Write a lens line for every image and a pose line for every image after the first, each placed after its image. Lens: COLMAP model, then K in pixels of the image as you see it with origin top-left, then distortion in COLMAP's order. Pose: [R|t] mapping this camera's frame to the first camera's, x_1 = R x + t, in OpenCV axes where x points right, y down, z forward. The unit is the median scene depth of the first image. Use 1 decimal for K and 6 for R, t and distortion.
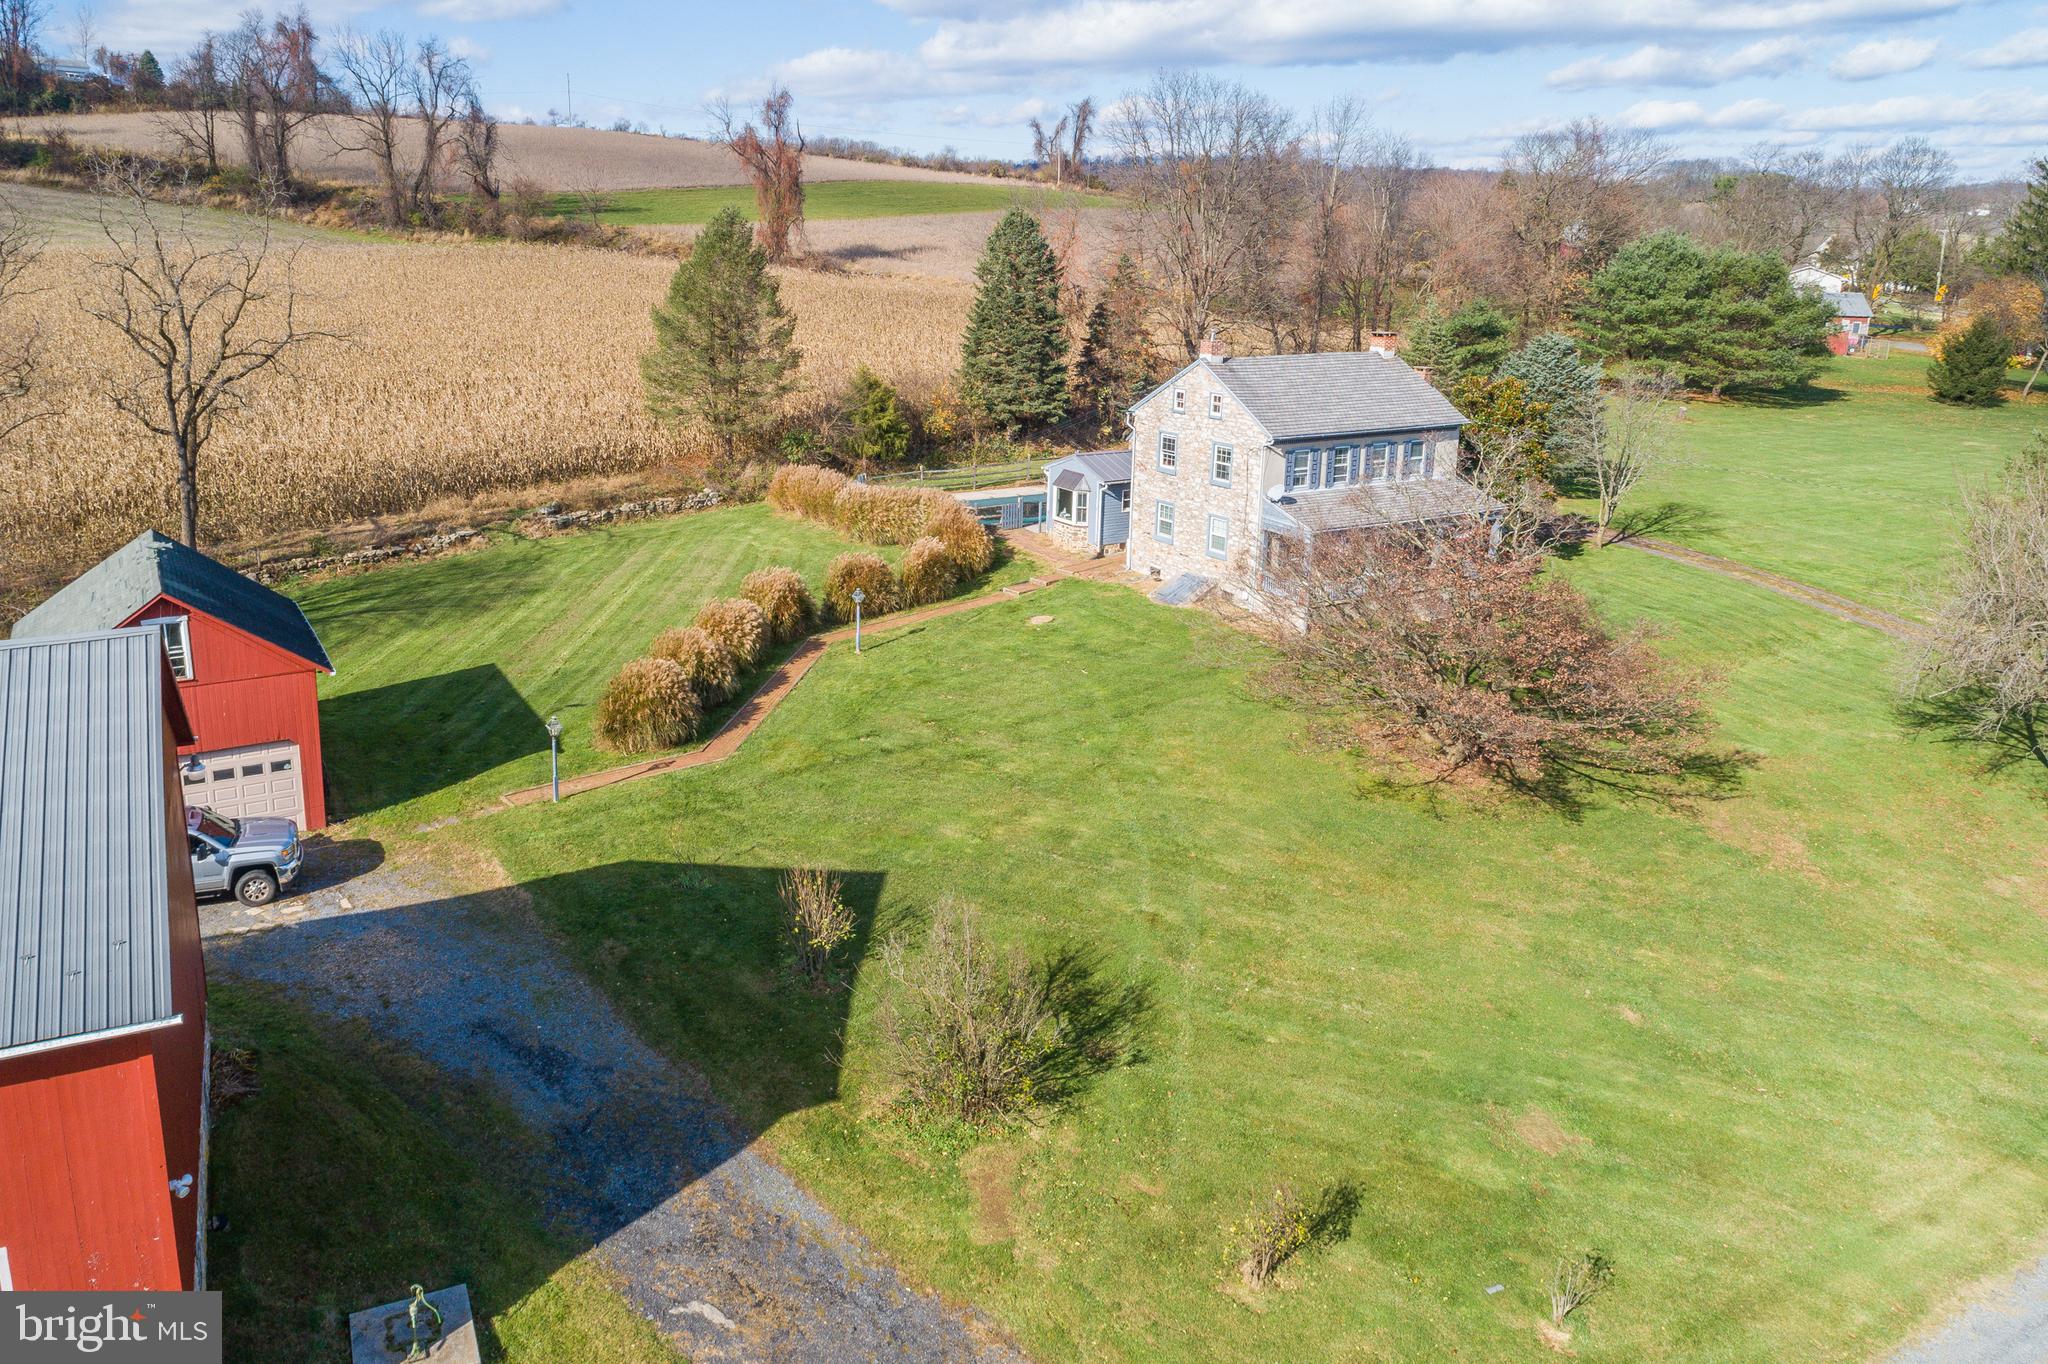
lens RADIAL K [[1419.4, 0, 891.4], [0, 1419.4, 567.6], [0, 0, 1]] dist [-0.011972, 0.006545]
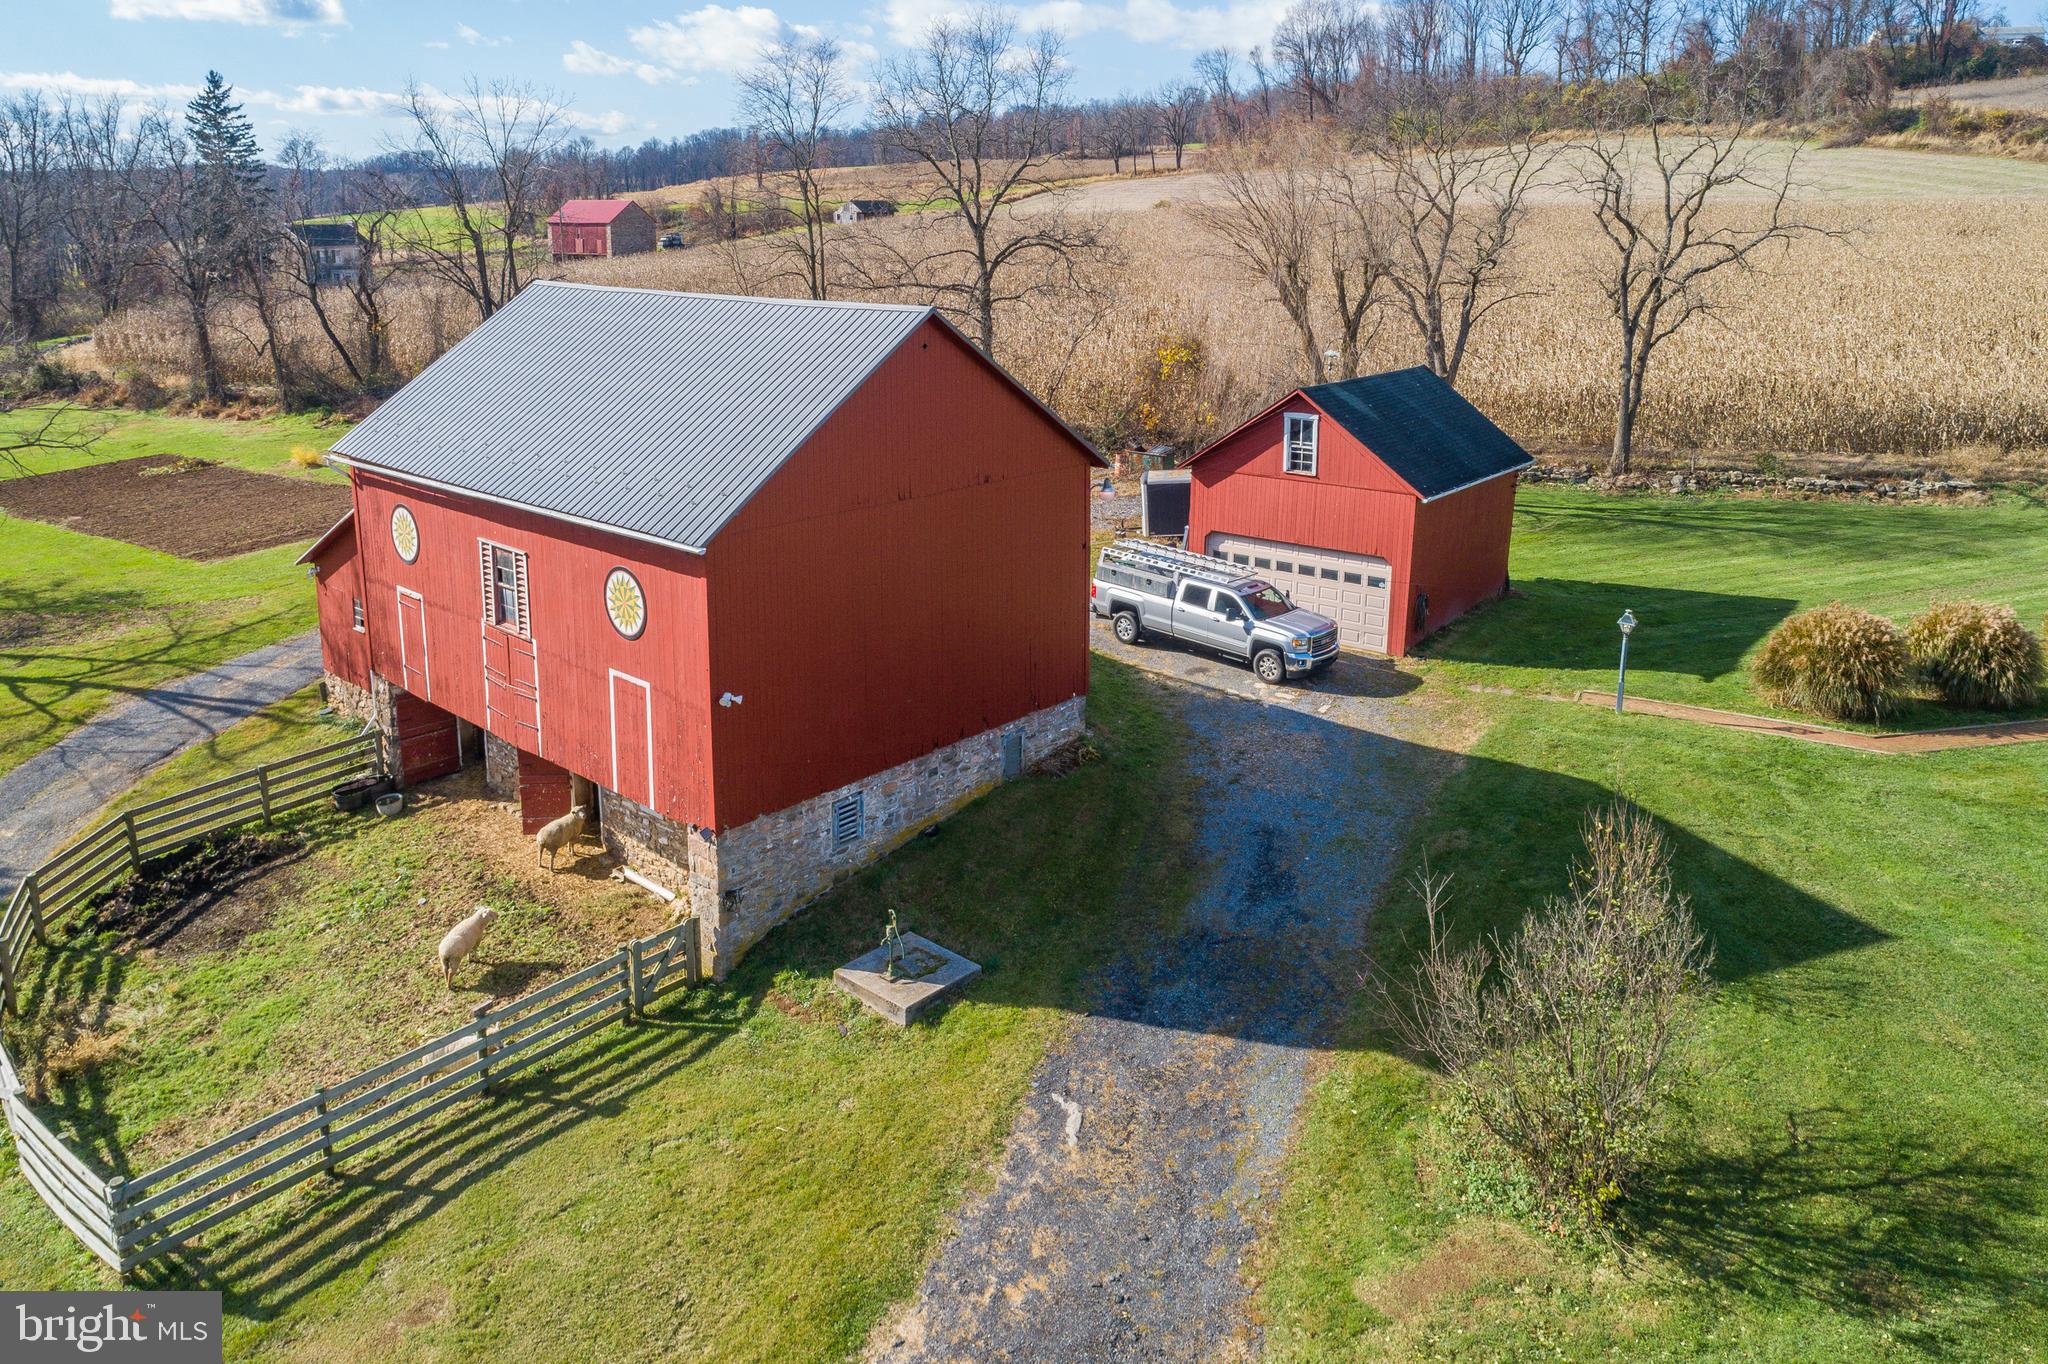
lens RADIAL K [[1417.8, 0, 1032.1], [0, 1417.8, 509.4], [0, 0, 1]] dist [-0.001464, -0.001721]
pose [[0.416552, 0.178113, -0.891493, 0.218720], [-0.211085, 0.972770, 0.095722, 0.026250], [0.884267, 0.148307, 0.442806, 0.193825]]
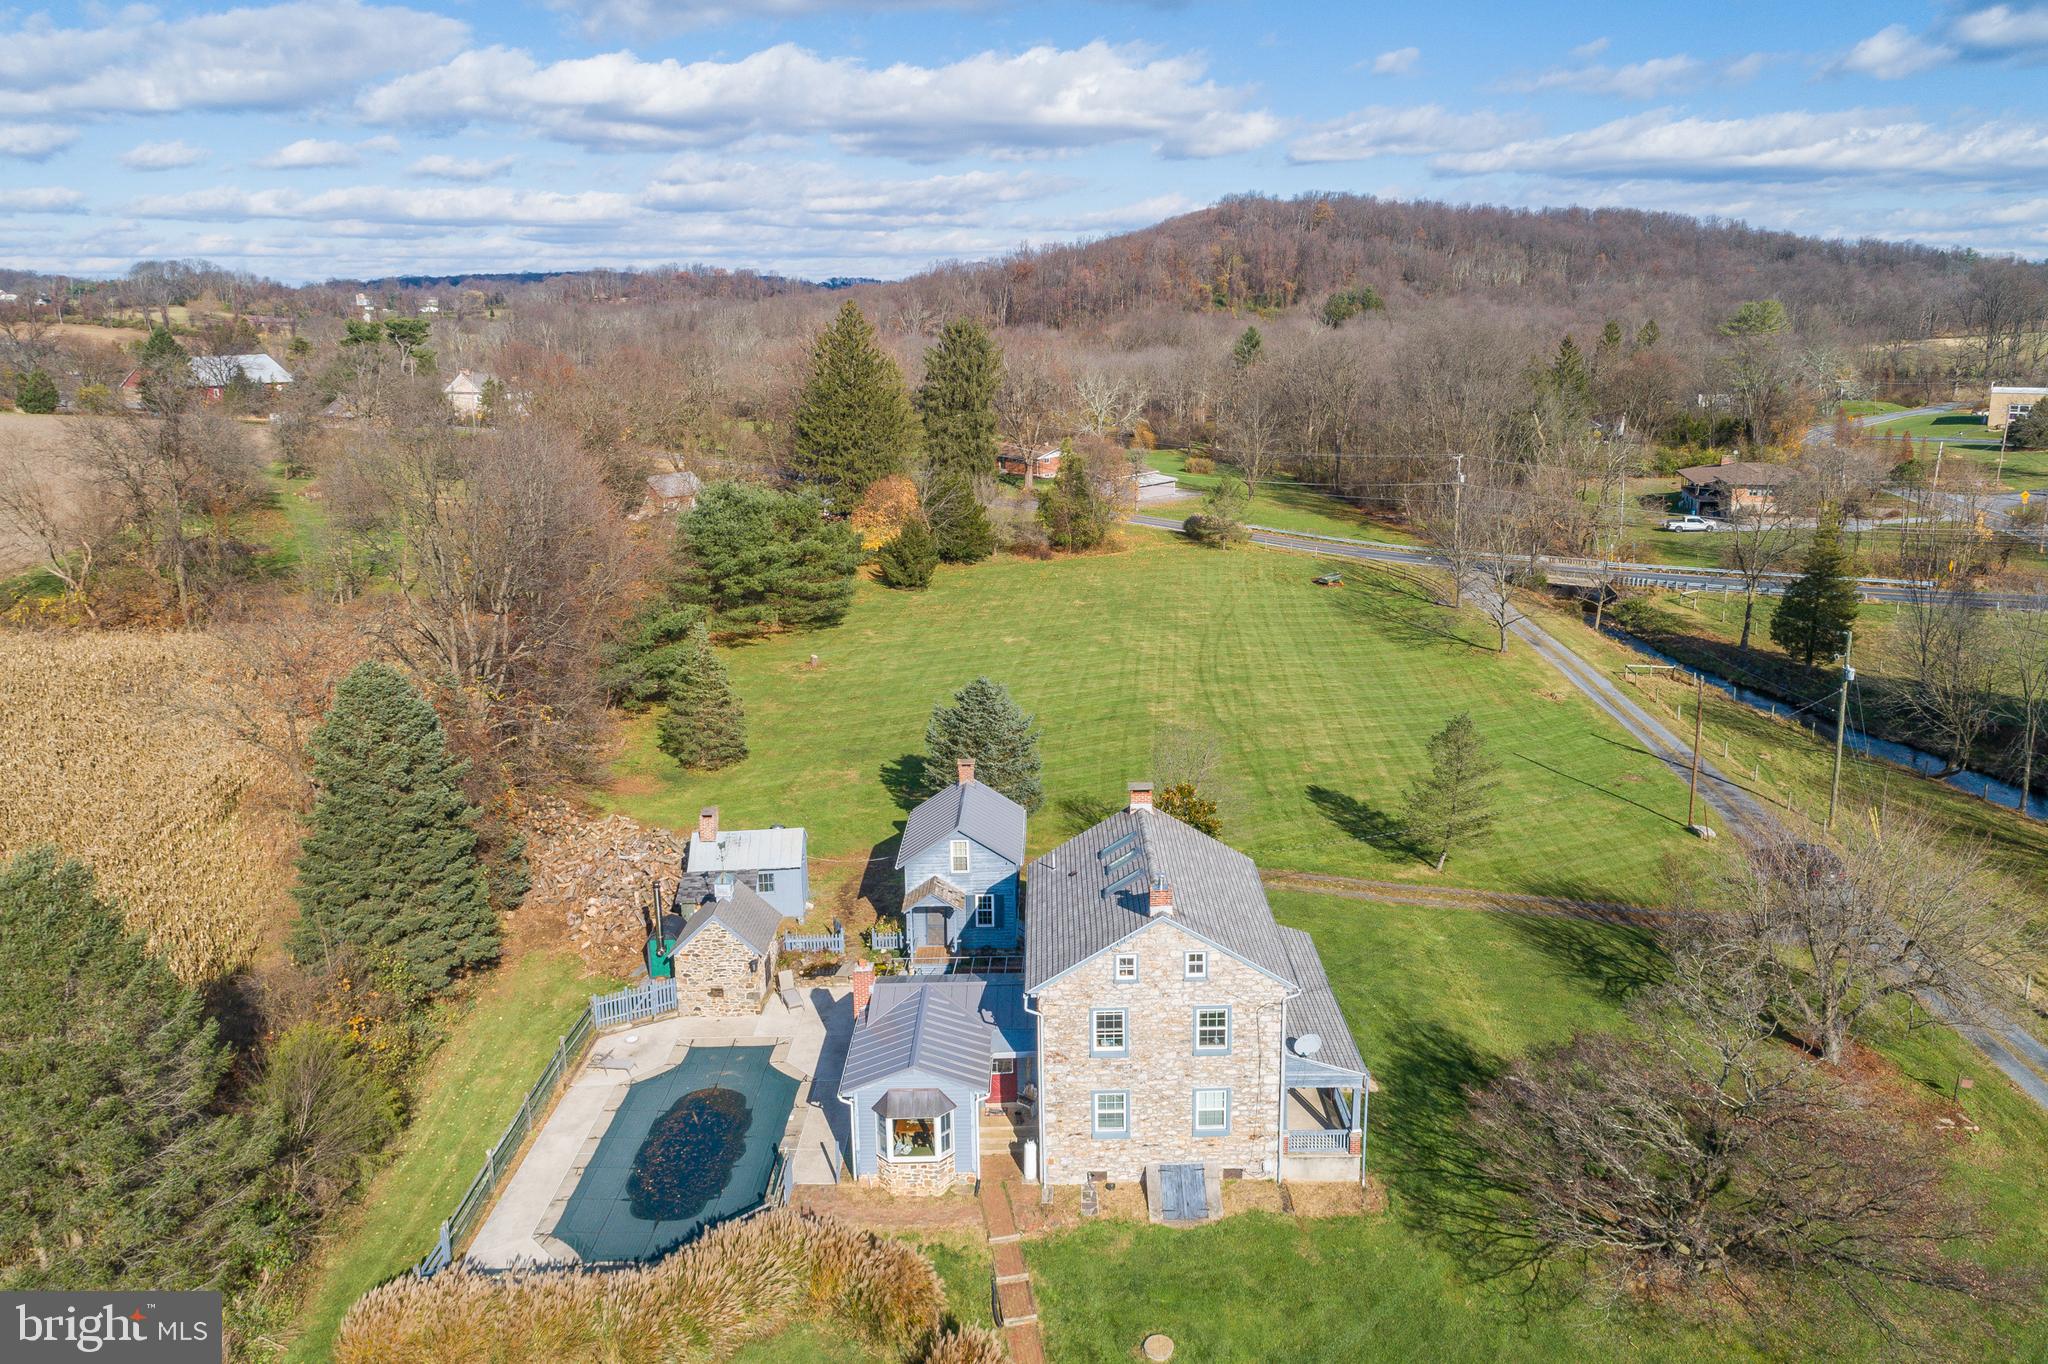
lens RADIAL K [[1409.3, 0, 1059.4], [0, 1409.3, 680.0], [0, 0, 1]] dist [0.030662, -0.000603]
pose [[0.463385, -0.241215, 0.852695, -0.407904], [0.224897, 0.962747, 0.150130, -0.369716], [-0.857144, 0.122200, 0.500371, 0.587026]]
